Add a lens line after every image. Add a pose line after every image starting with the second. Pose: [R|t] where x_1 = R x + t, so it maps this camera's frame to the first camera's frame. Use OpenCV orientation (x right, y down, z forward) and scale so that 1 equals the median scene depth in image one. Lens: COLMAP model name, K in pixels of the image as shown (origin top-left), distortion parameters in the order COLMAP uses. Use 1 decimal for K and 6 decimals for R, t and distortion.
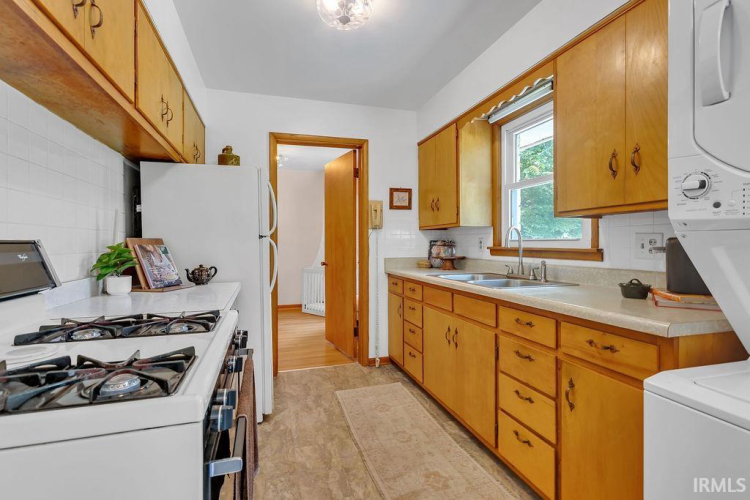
lens RADIAL K [[351.2, 0, 355.2], [0, 351.2, 246.8], [0, 0, 1]] dist [0.009631, -0.000439]
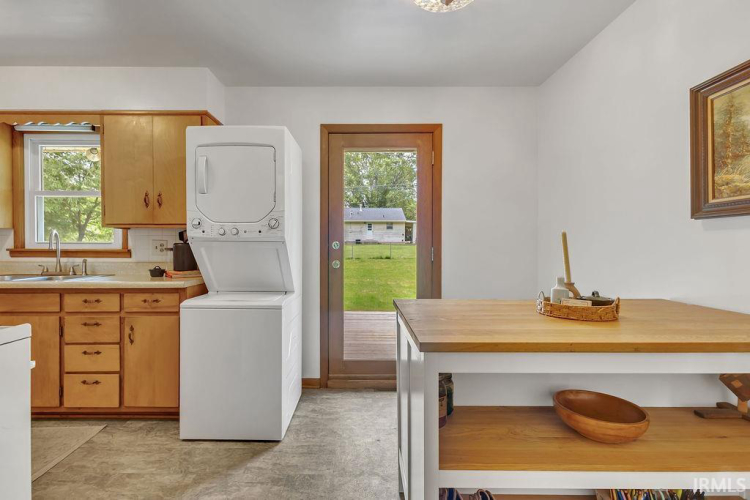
lens RADIAL K [[351.2, 0, 371.5], [0, 351.2, 247.5], [0, 0, 1]] dist [0.009631, -0.000439]
pose [[0.228432, 0.002083, 0.973558, -0.630122], [0.004456, 0.999985, -0.003185, 0.007121], [-0.973550, 0.005066, 0.228419, -0.414771]]
